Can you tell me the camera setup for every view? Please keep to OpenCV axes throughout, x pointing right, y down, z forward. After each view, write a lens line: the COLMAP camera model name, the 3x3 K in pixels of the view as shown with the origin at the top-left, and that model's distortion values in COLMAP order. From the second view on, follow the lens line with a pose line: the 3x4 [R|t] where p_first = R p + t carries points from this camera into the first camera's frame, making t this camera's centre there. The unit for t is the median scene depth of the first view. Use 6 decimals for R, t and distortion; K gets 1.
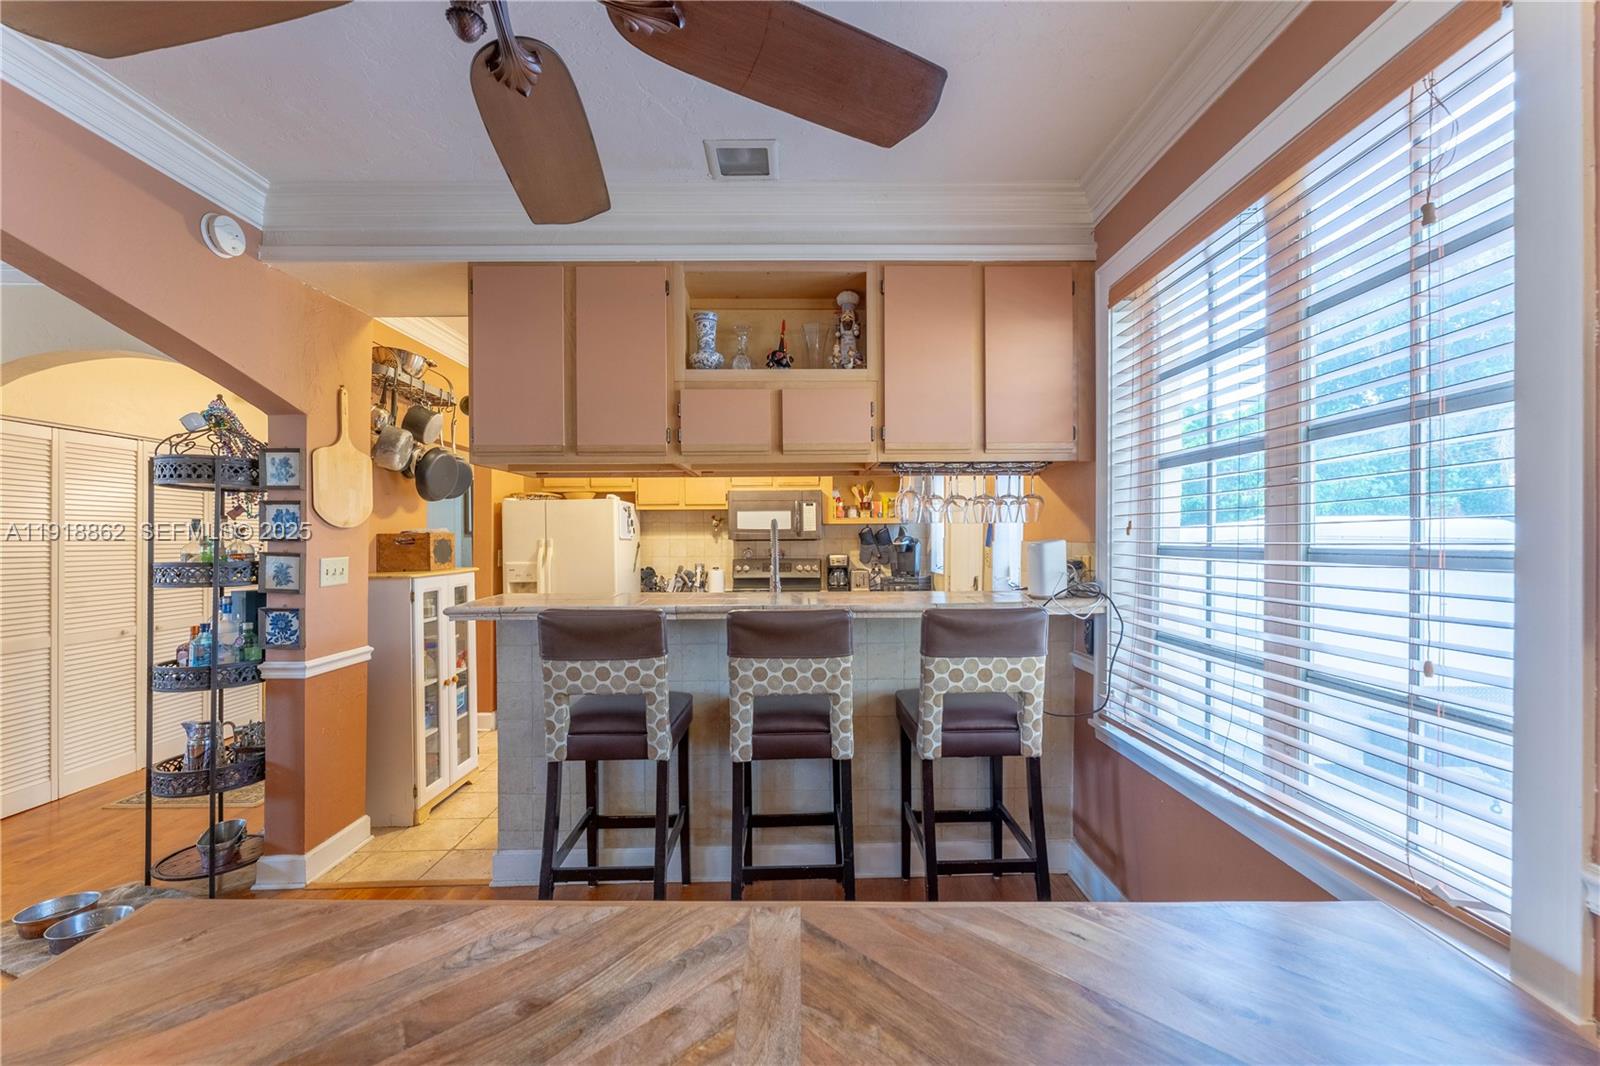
lens RADIAL K [[643.4, 0, 807.1], [0, 643.4, 531.6], [0, 0, 1]] dist [-0.003581, -0.000042]
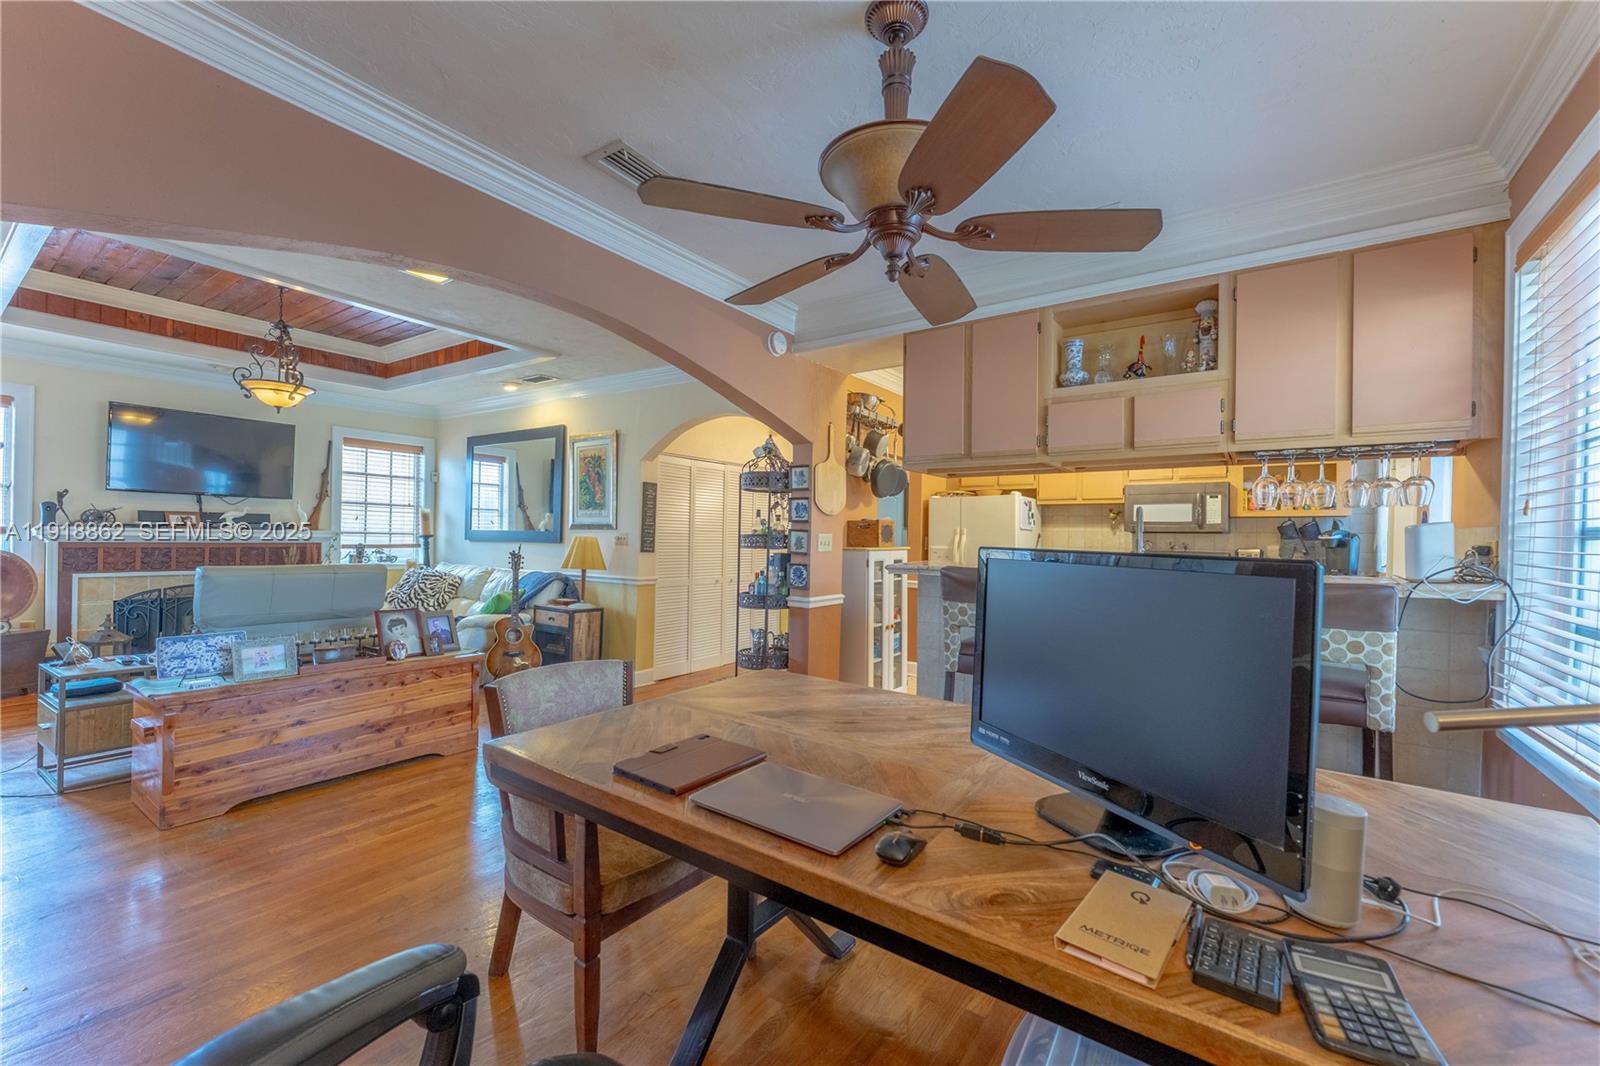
lens RADIAL K [[643.4, 0, 807.4], [0, 643.4, 533.8], [0, 0, 1]] dist [-0.003581, -0.000042]
pose [[0.799347, 0.016195, -0.600652, 0.177876], [-0.015764, 0.999858, 0.005980, 0.034130], [0.600663, 0.004689, 0.799489, -0.291702]]
